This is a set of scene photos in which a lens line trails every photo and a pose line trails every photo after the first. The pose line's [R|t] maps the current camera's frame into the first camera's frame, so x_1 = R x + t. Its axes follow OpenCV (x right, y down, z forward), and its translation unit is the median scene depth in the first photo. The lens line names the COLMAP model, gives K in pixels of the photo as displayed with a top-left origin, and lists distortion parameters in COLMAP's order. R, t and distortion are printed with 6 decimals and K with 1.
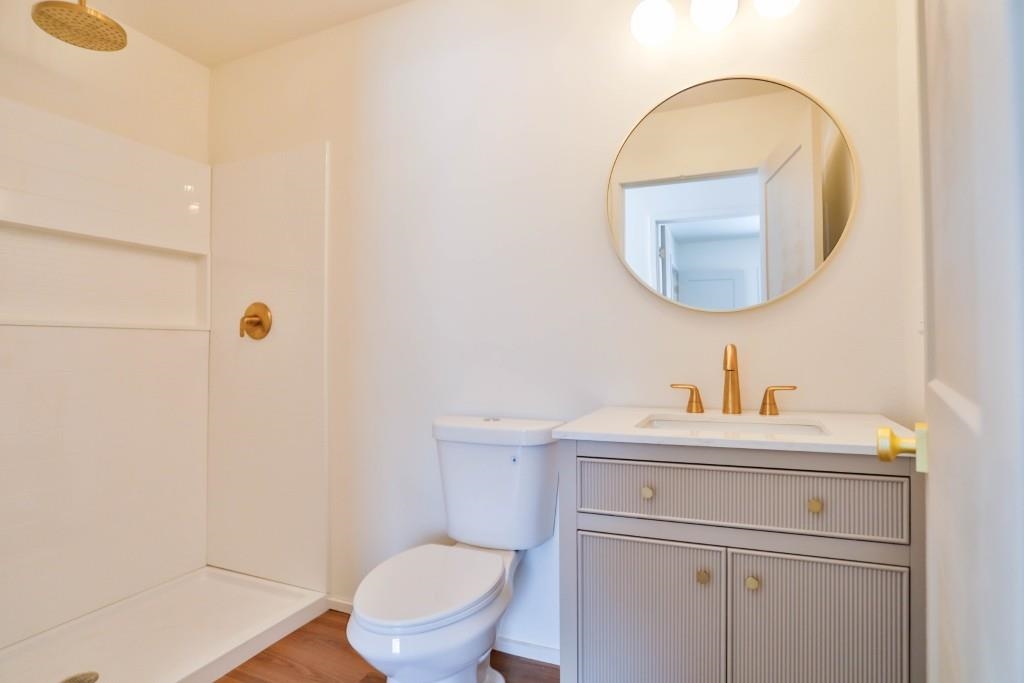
lens RADIAL K [[522.9, 0, 512.0], [0, 522.9, 339.2], [0, 0, 1]] dist [-0.052915, 0.000932]
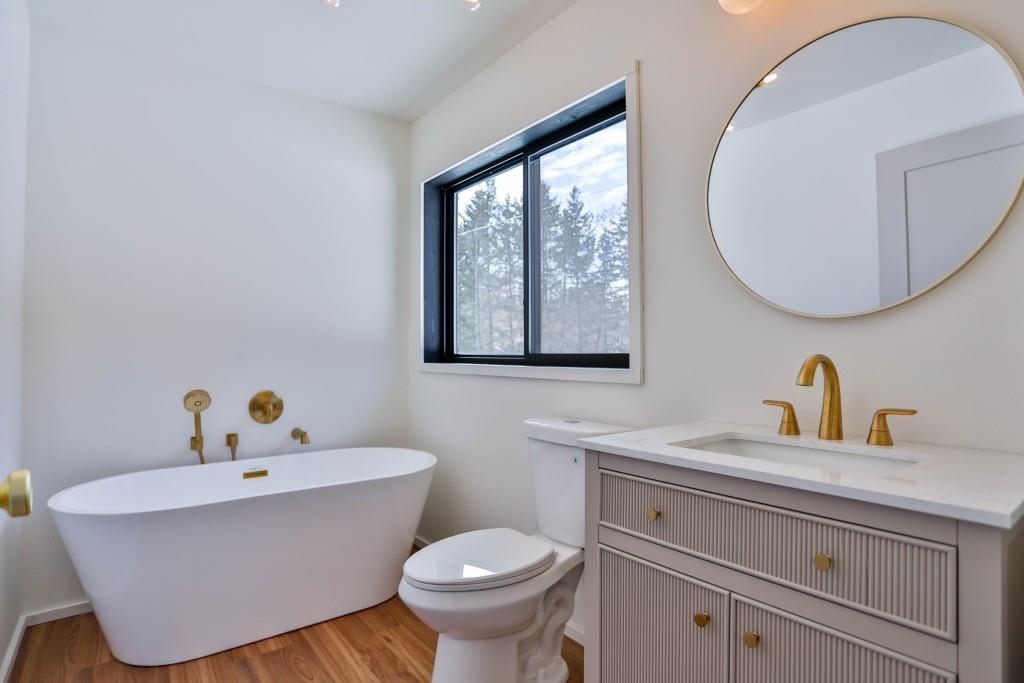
lens RADIAL K [[522.9, 0, 508.9], [0, 522.9, 342.6], [0, 0, 1]] dist [-0.052915, 0.000932]
pose [[0.859795, -0.004817, -0.510617, 0.481310], [0.004098, 0.999988, -0.002533, -0.009596], [0.510623, 0.000086, 0.859805, 0.069664]]
